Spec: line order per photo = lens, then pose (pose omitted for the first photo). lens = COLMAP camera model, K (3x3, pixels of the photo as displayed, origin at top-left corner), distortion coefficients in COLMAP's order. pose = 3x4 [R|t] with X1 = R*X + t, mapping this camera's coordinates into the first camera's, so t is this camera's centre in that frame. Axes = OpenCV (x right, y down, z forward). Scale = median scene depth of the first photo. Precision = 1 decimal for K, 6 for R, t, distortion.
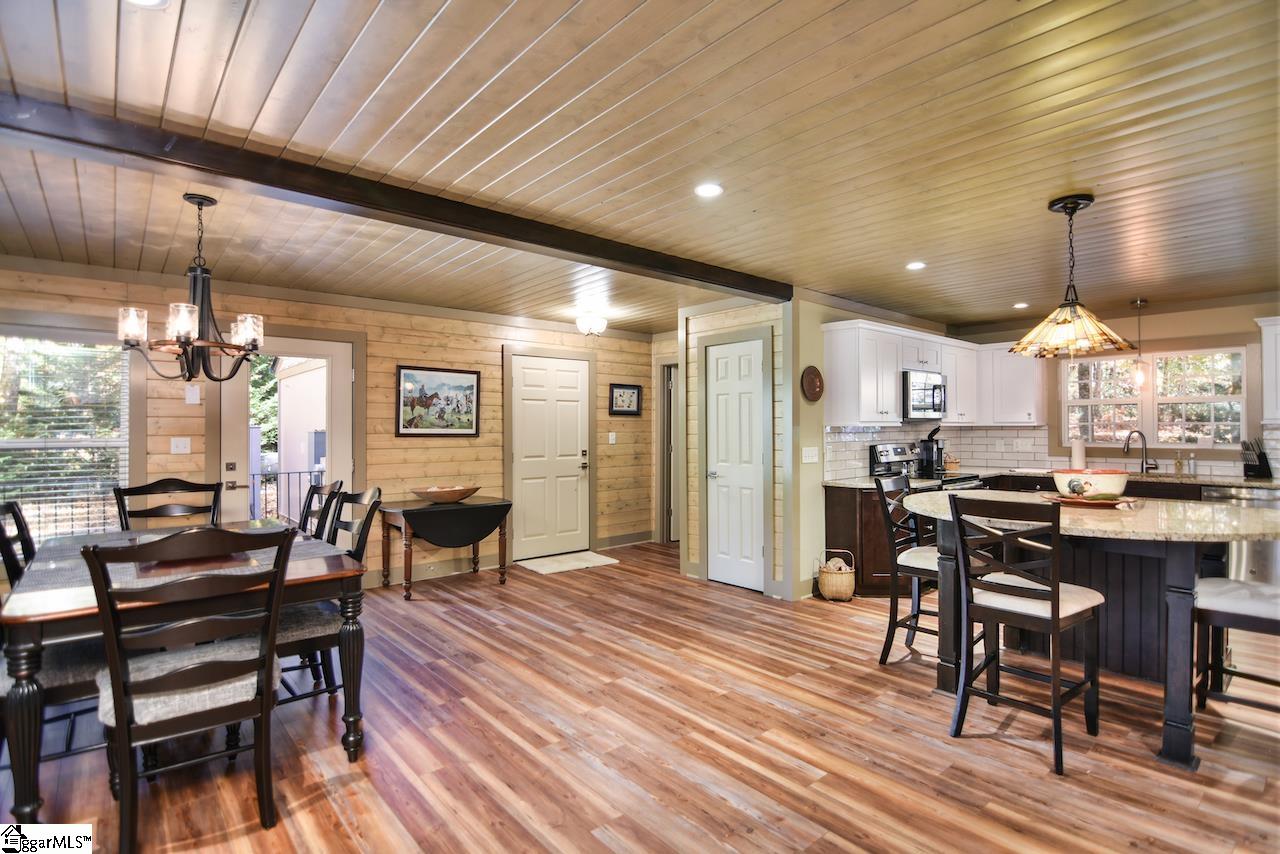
lens RADIAL K [[617.6, 0, 643.6], [0, 617.6, 428.3], [0, 0, 1]] dist [0.000111, -0.012087]
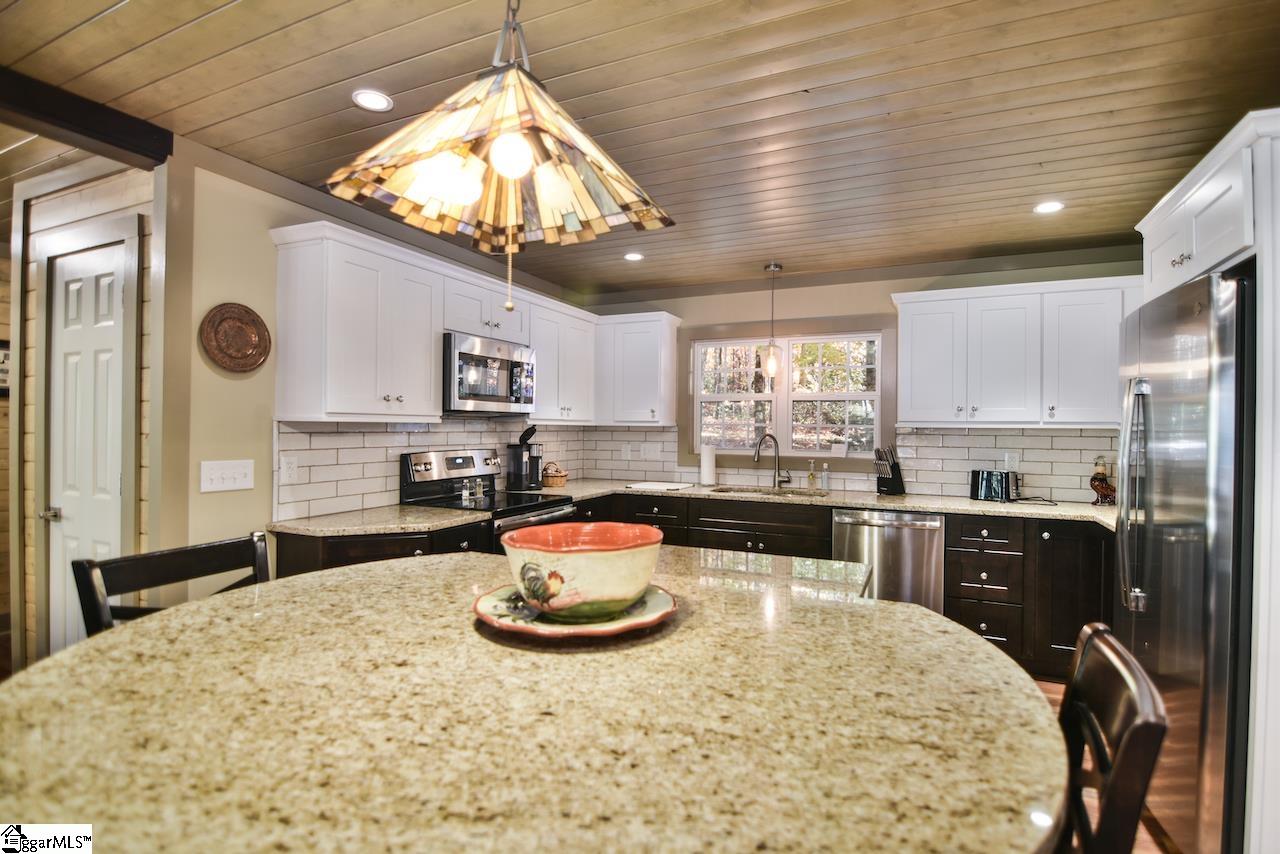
lens RADIAL K [[617.6, 0, 643.6], [0, 617.6, 428.3], [0, 0, 1]] dist [0.000111, -0.012087]
pose [[0.913775, 0.012953, 0.406015, 0.345899], [-0.013679, 0.999906, -0.001115, -0.000367], [-0.405991, -0.004535, 0.913866, 0.356130]]
